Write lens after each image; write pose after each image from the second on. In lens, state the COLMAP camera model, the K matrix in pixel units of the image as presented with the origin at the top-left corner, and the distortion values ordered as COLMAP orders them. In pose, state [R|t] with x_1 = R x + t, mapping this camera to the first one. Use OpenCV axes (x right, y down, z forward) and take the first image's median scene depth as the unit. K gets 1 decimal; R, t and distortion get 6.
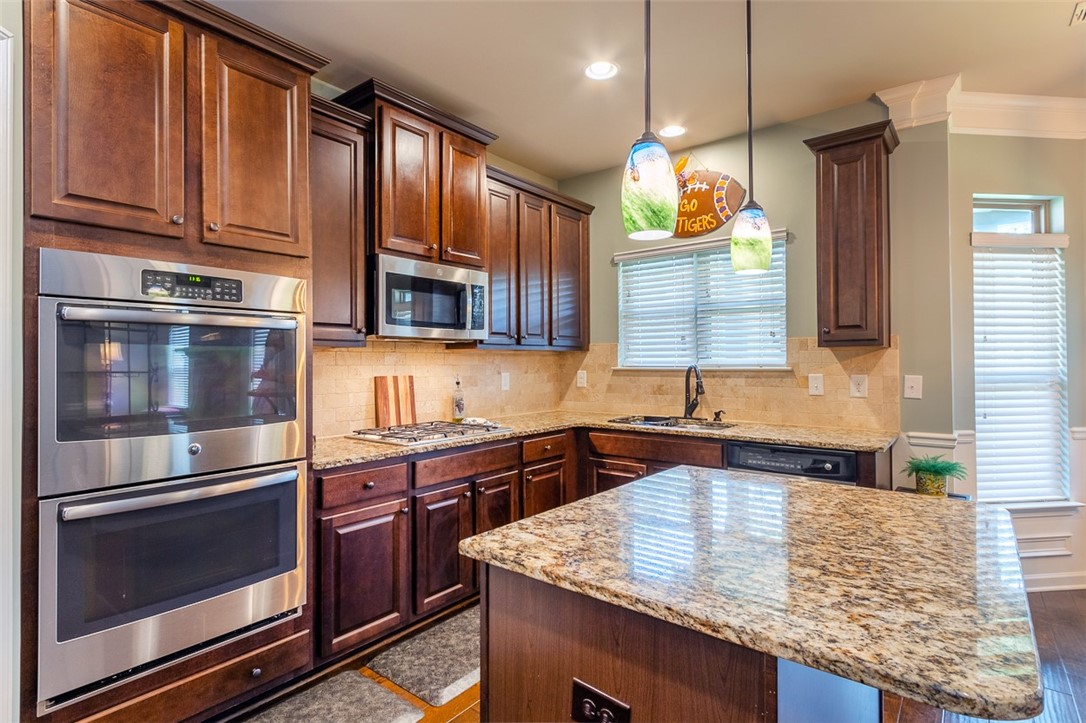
lens RADIAL K [[540.6, 0, 547.1], [0, 540.6, 358.7], [0, 0, 1]] dist [0.001267, -0.000335]
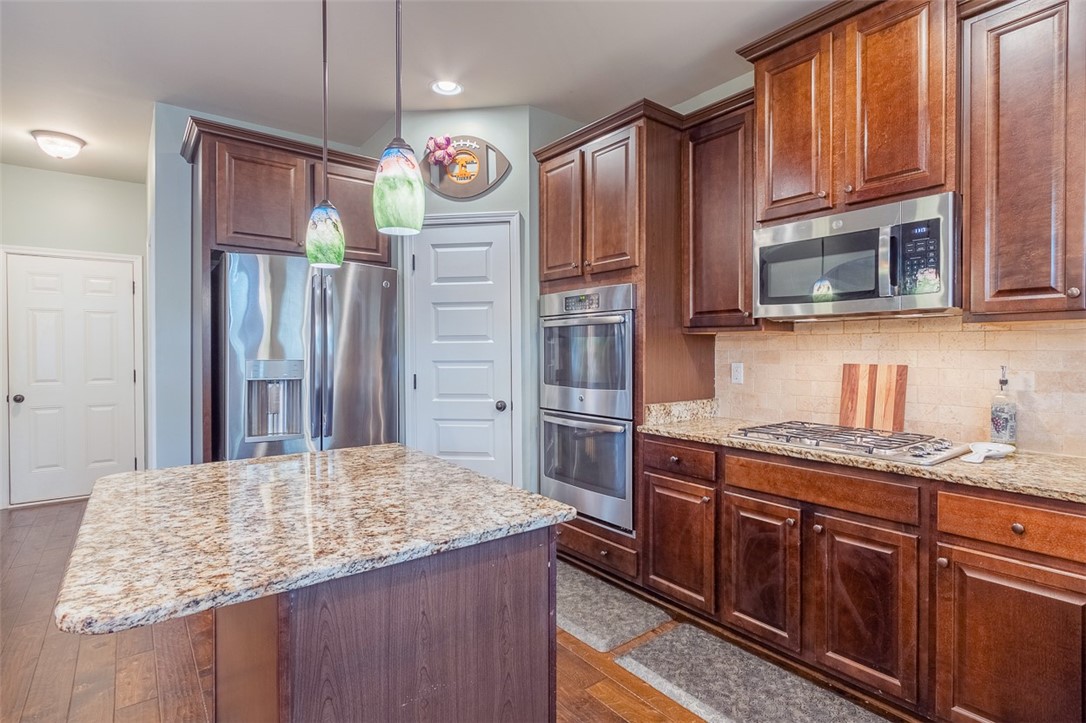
lens RADIAL K [[540.6, 0, 547.4], [0, 540.6, 356.8], [0, 0, 1]] dist [0.001267, -0.000335]
pose [[-0.241860, 0.018302, -0.970138, 0.753479], [0.008030, 0.999826, 0.016860, 0.005671], [0.970278, -0.003713, -0.241965, 0.967392]]
